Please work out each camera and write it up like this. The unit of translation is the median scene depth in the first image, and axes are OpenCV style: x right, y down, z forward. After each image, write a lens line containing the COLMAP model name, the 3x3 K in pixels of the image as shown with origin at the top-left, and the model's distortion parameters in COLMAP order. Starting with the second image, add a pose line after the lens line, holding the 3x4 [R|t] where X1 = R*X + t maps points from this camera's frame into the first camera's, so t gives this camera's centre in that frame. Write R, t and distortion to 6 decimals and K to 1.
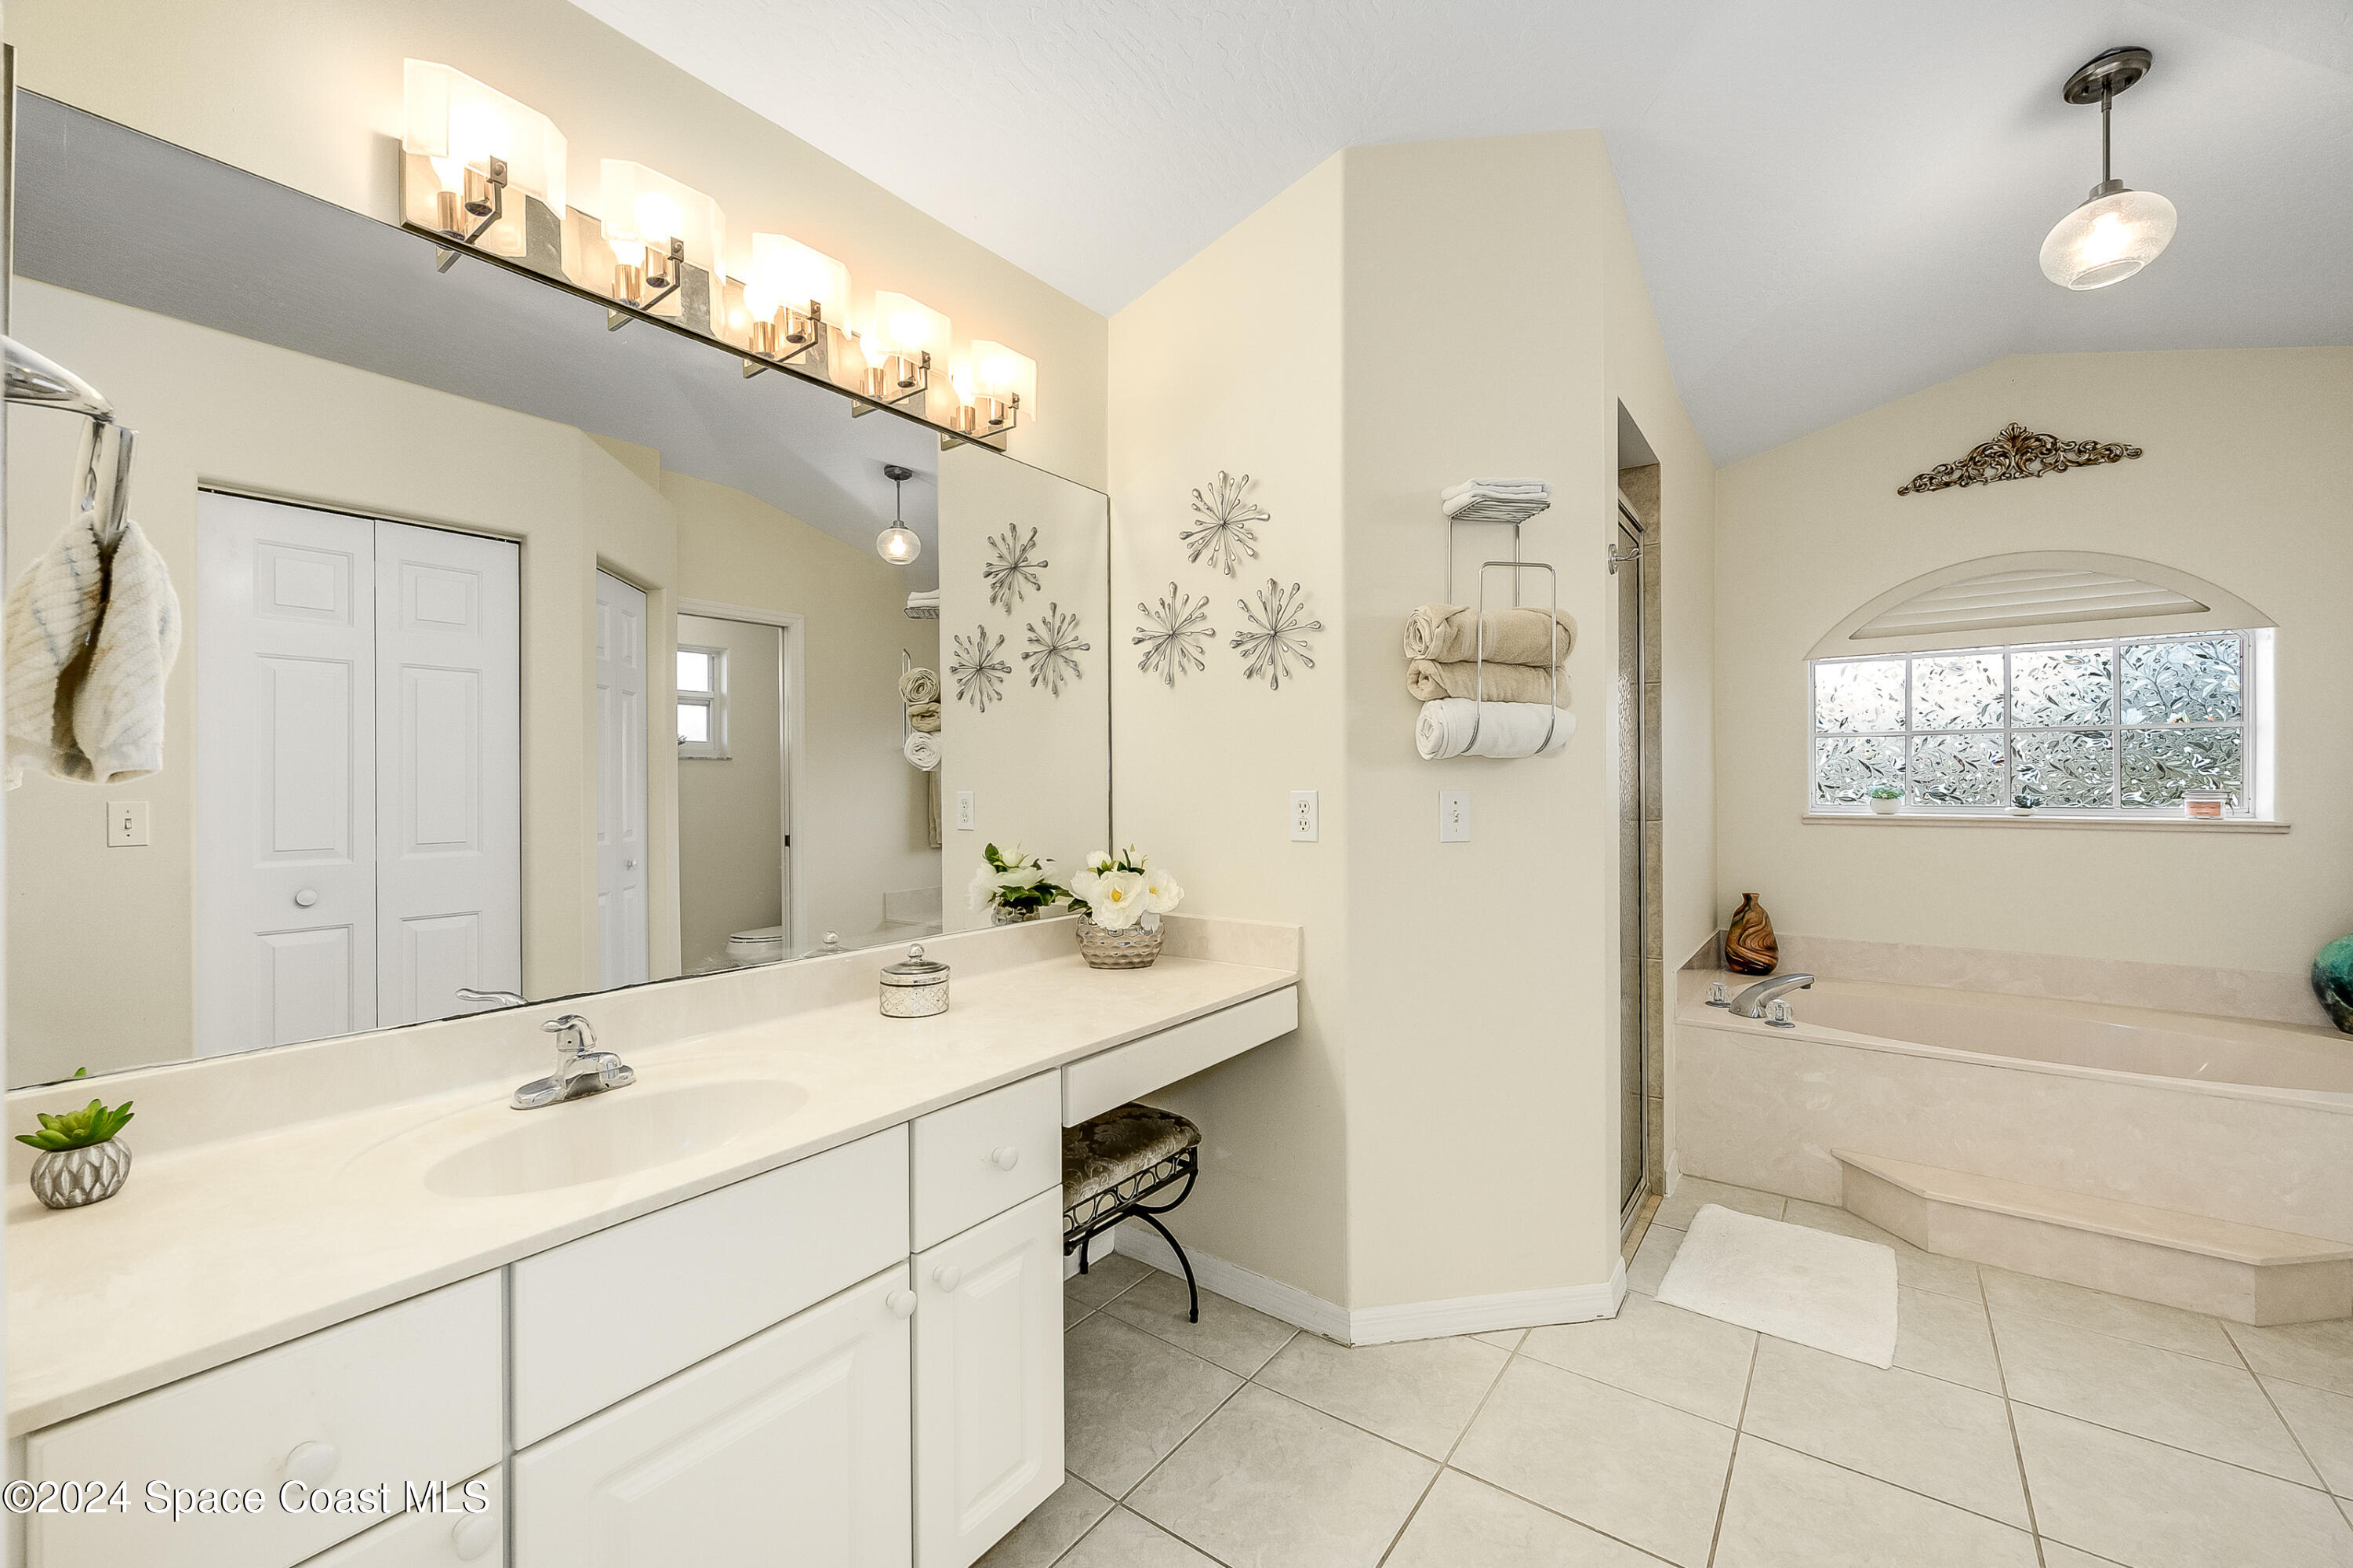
lens RADIAL K [[939.2, 0, 1173.6], [0, 939.2, 781.0], [0, 0, 1]] dist [-0.000399, 0.000150]
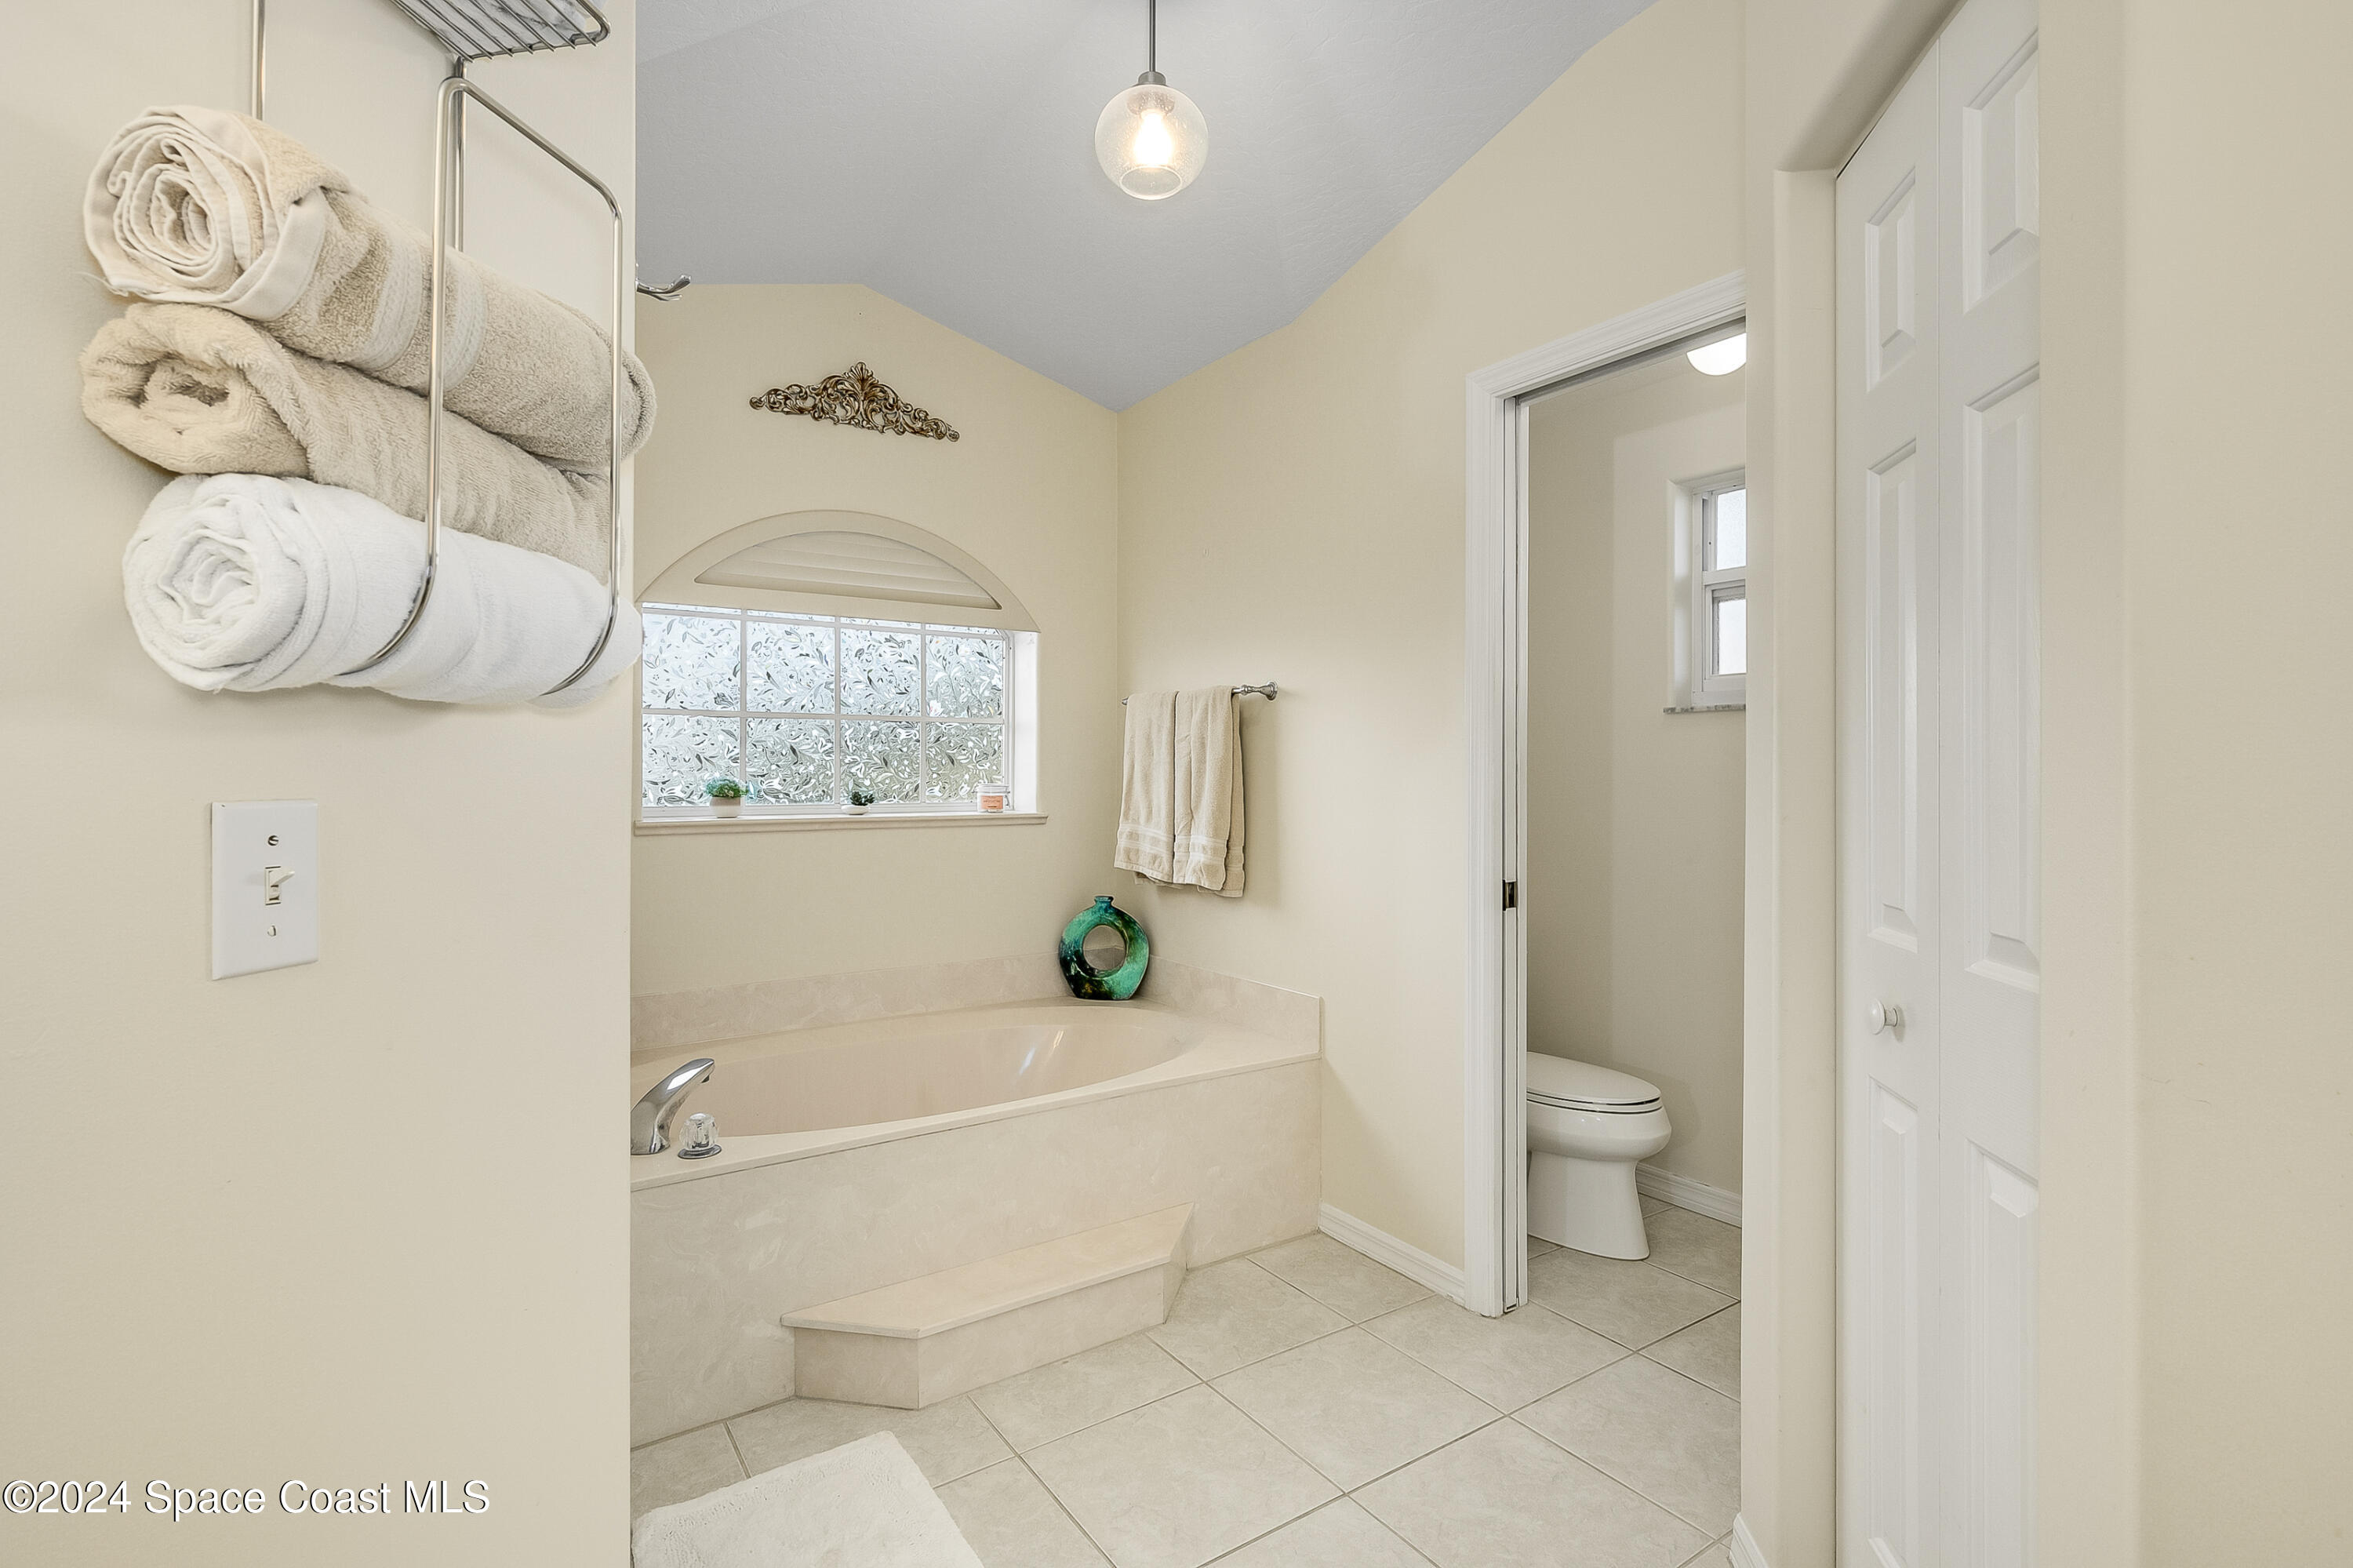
lens RADIAL K [[1089.1, 0, 1181.0], [0, 1089.1, 770.7], [0, 0, 1]] dist [-0.002015, 0.000034]
pose [[0.325396, 0.006688, 0.945554, 0.041253], [-0.003726, 0.999976, -0.005791, 0.000974], [-0.945570, -0.001639, 0.325413, 0.397007]]
